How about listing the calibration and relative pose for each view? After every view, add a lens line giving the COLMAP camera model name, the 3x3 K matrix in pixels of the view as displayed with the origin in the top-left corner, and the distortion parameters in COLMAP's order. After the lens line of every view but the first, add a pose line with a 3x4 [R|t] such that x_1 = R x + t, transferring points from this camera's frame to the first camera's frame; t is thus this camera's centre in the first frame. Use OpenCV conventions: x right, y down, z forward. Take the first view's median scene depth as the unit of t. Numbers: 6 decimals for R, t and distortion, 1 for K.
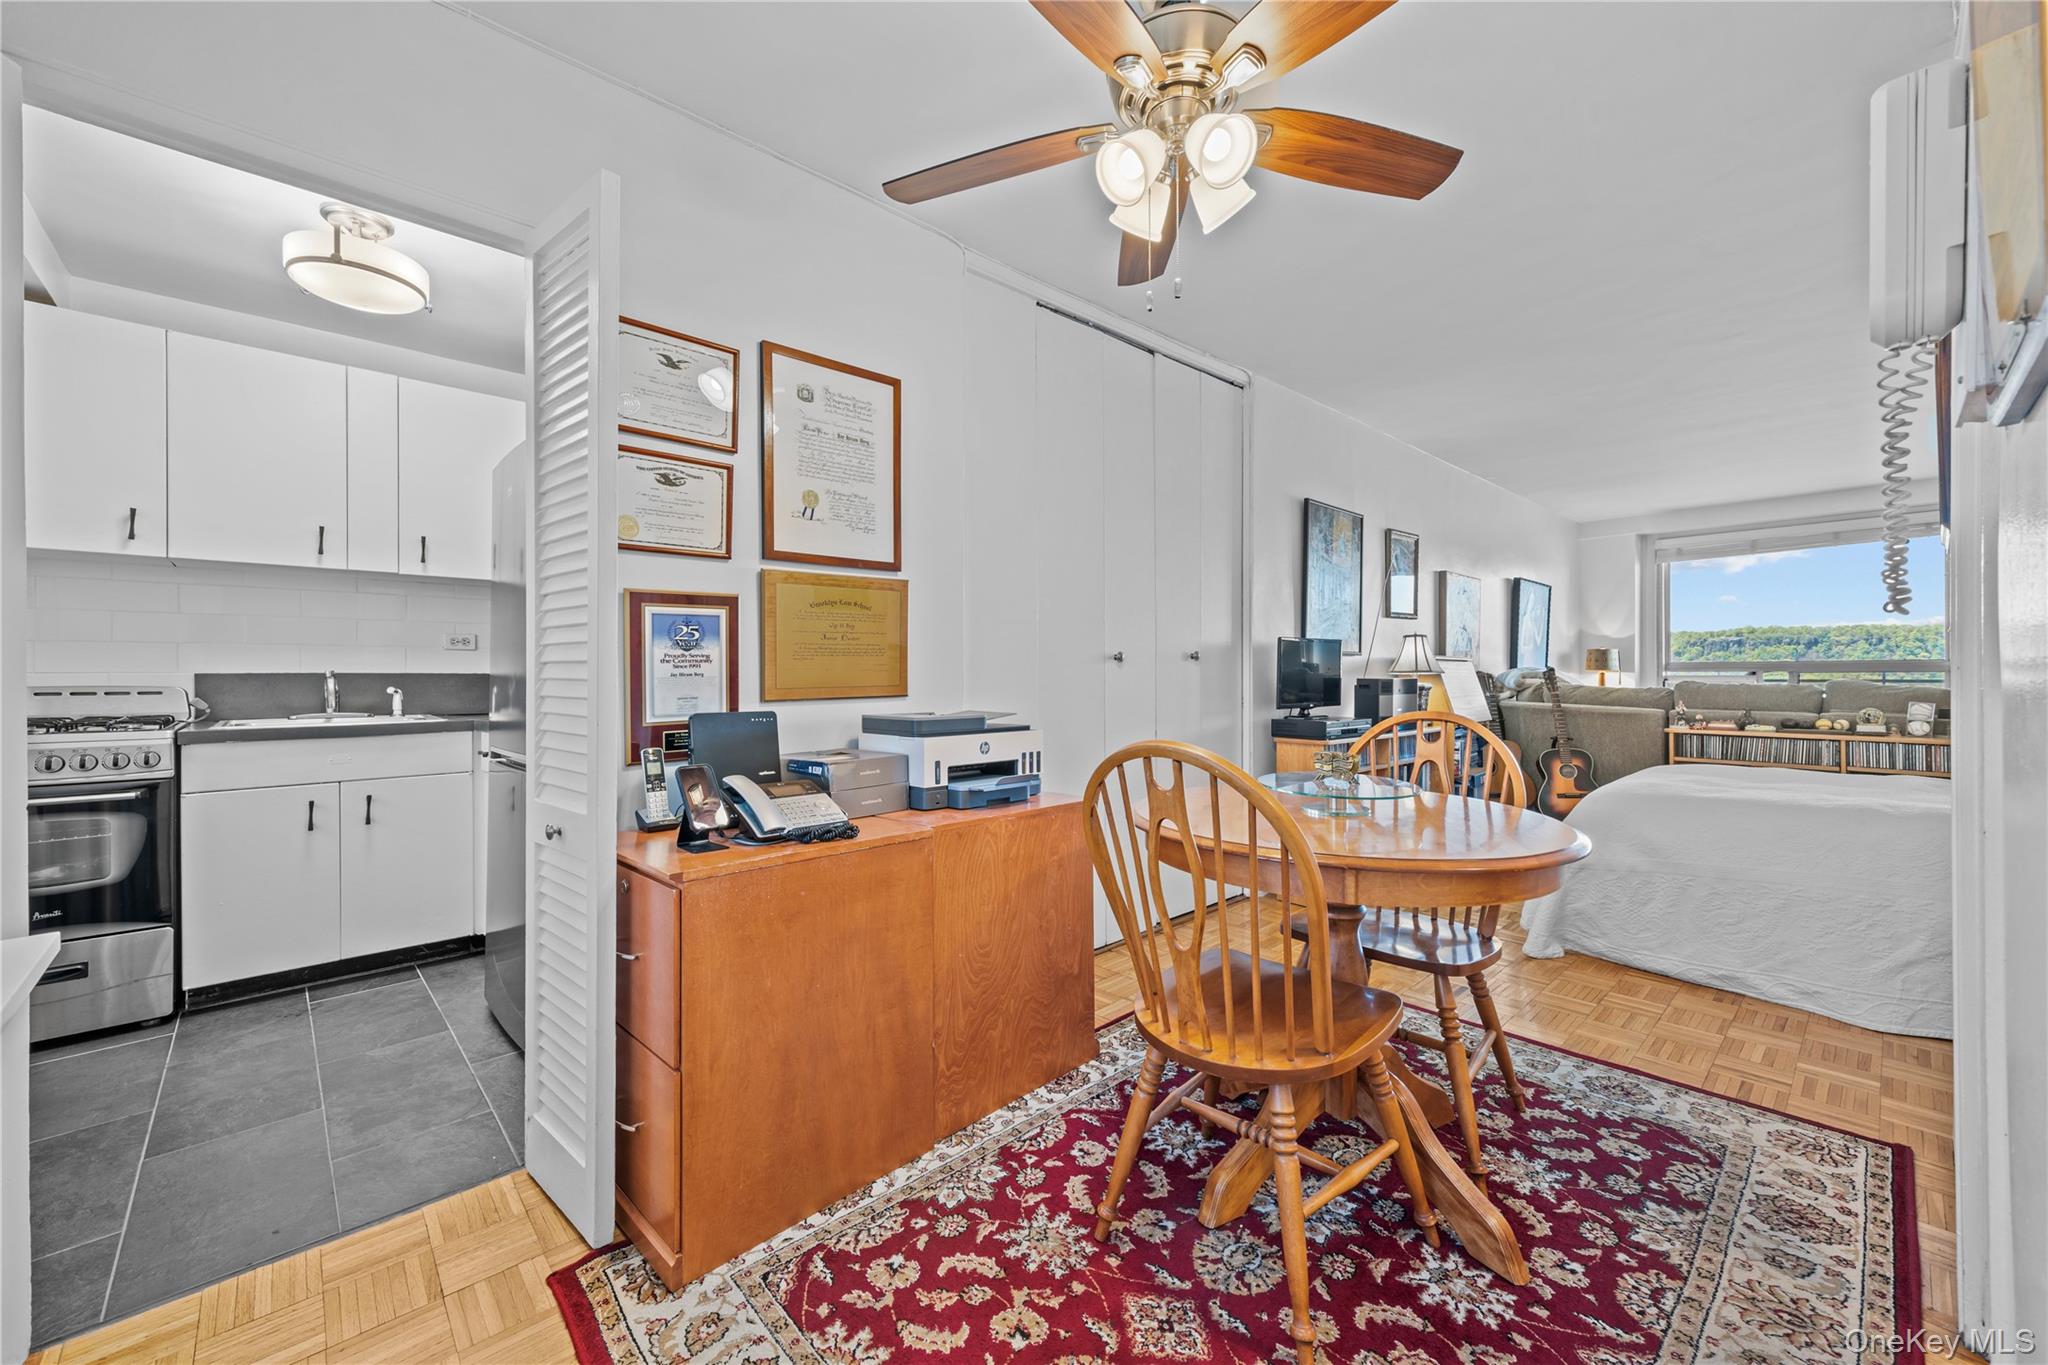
lens RADIAL K [[804.1, 0, 1019.6], [0, 804.1, 678.5], [0, 0, 1]] dist [0.009697, 0.000543]
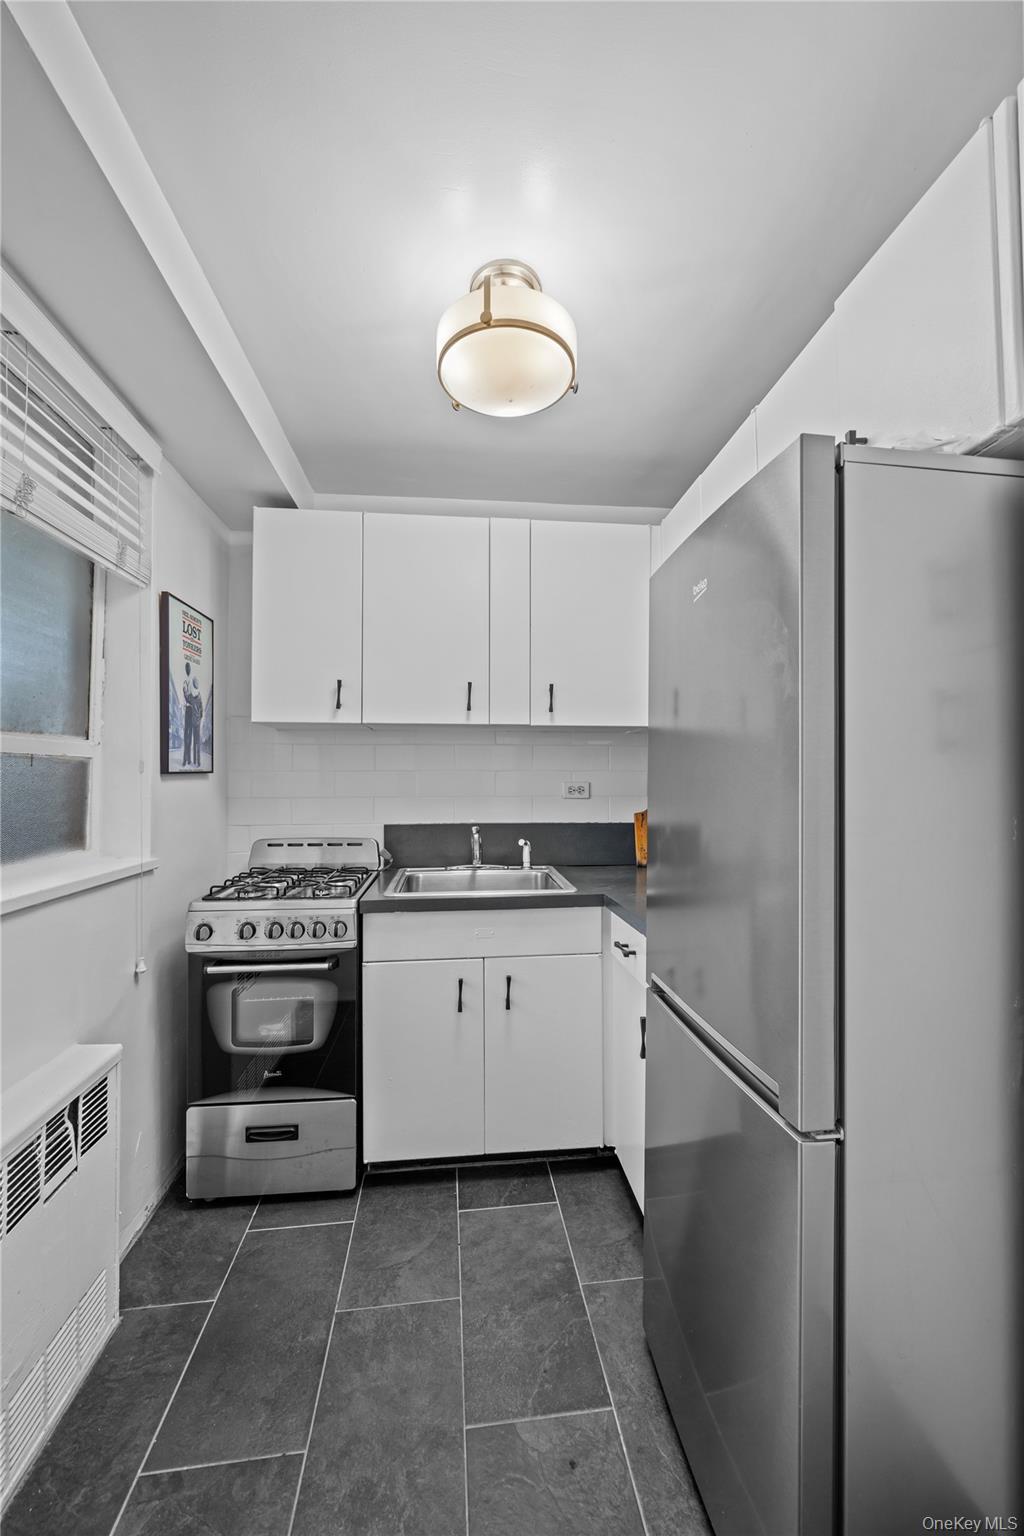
lens RADIAL K [[603.1, 0, 514.0], [0, 603.1, 773.6], [0, 0, 1]] dist [0.009697, 0.000543]
pose [[0.804297, -0.007846, -0.594176, -0.427443], [-0.001490, 0.999883, -0.015219, -0.072986], [0.594225, 0.013126, 0.804191, 0.495043]]
